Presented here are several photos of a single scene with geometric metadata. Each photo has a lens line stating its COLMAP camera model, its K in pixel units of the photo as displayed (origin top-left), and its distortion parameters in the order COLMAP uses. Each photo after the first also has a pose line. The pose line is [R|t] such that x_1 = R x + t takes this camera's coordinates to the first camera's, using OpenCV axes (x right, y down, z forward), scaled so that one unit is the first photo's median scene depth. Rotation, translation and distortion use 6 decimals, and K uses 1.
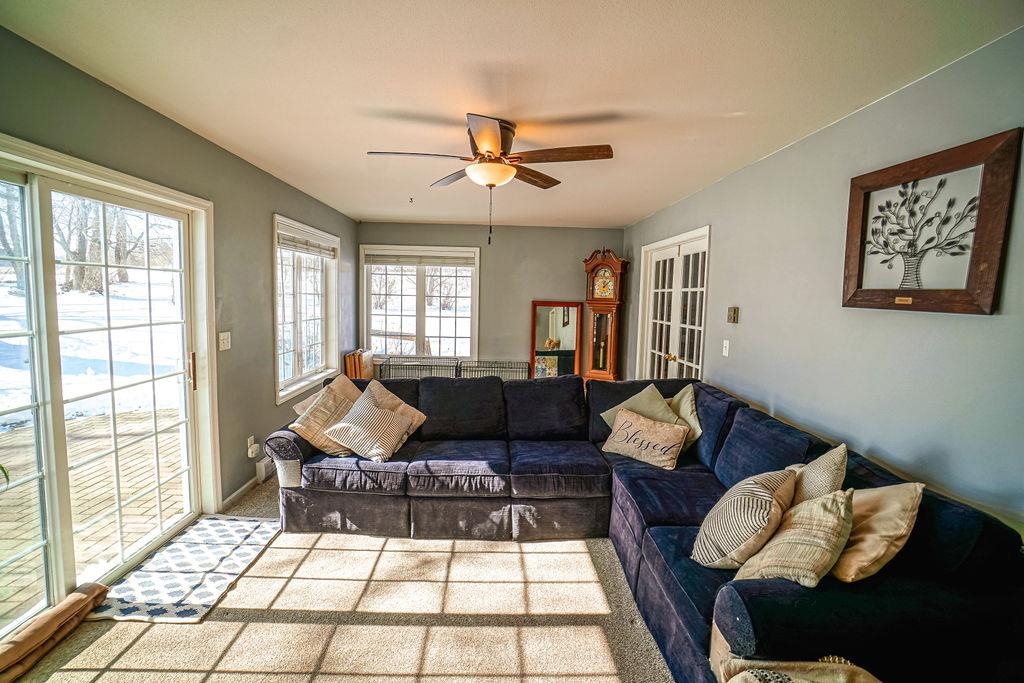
lens RADIAL K [[446.7, 0, 500.2], [0, 446.7, 336.1], [0, 0, 1]] dist [-0.069336, 0.023266]
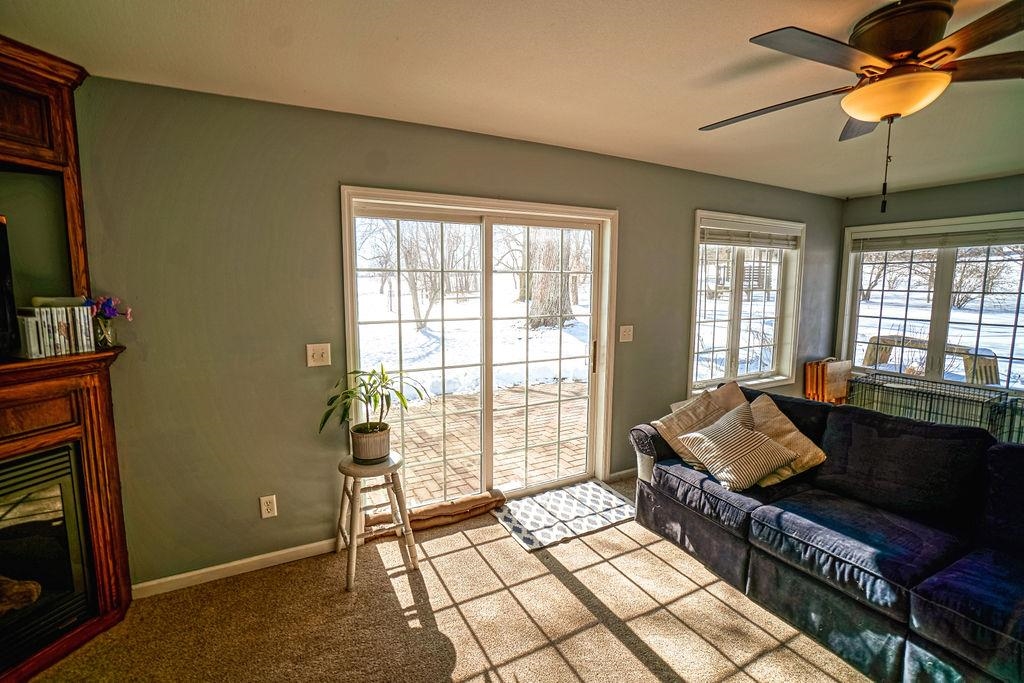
lens RADIAL K [[446.7, 0, 500.2], [0, 446.7, 336.1], [0, 0, 1]] dist [-0.069336, 0.023266]
pose [[0.432223, 0.080854, -0.898135, 0.273690], [-0.069789, 0.995984, 0.056077, -0.025774], [0.899062, 0.038442, 0.436130, 0.235264]]
